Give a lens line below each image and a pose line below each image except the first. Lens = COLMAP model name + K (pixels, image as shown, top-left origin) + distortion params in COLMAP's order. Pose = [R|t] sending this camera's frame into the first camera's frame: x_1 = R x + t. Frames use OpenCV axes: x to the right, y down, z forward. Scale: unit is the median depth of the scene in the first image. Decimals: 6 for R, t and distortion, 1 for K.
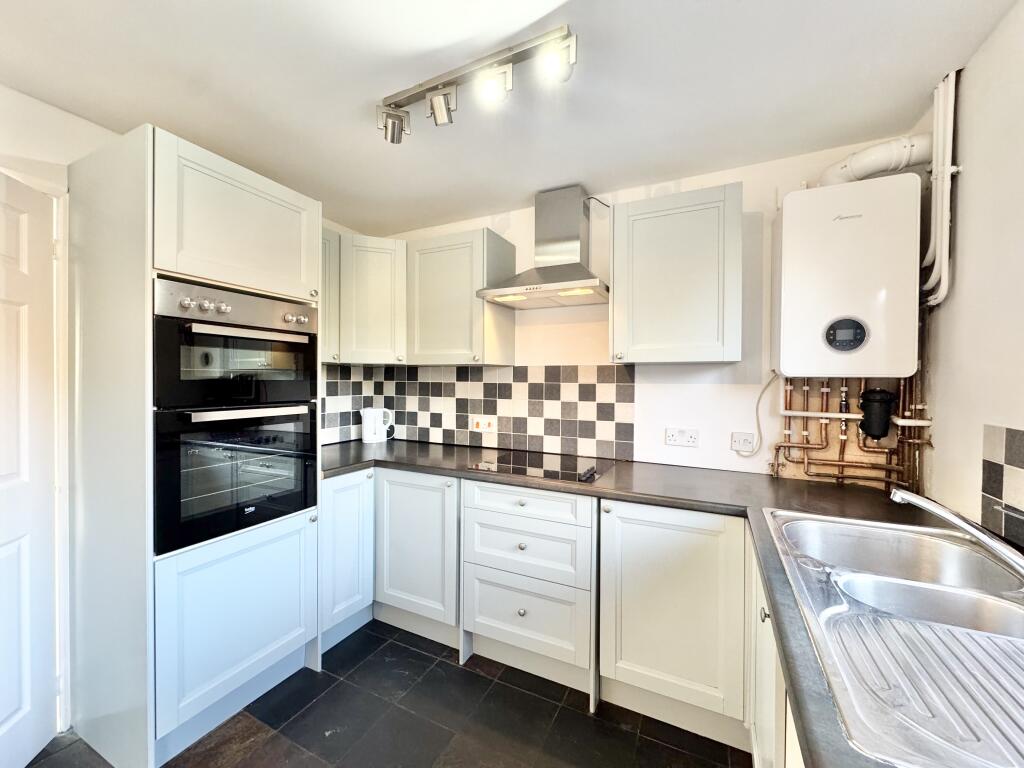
lens RADIAL K [[411.3, 0, 514.0], [0, 411.3, 380.9], [0, 0, 1]] dist [-0.002211, 0.000819]
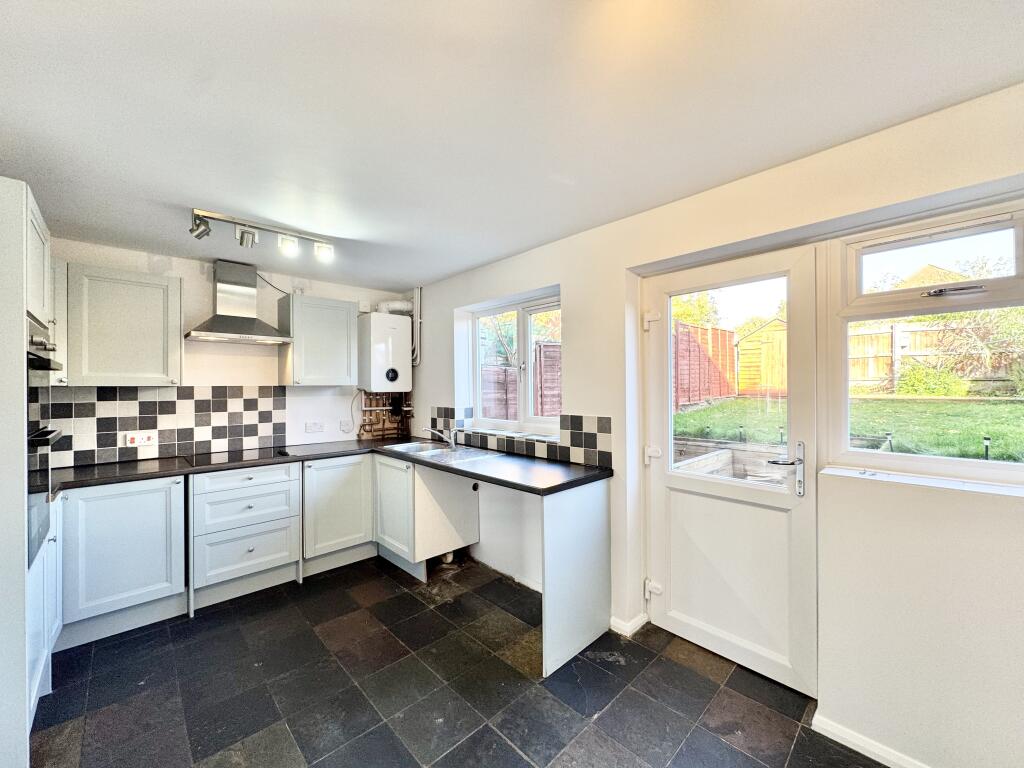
lens RADIAL K [[411.3, 0, 511.0], [0, 411.3, 384.8], [0, 0, 1]] dist [-0.002211, 0.000819]
pose [[0.339864, -0.004220, 0.940465, -0.895771], [0.016122, 0.999869, -0.001340, -0.025882], [-0.940337, 0.015617, 0.339887, -0.362042]]
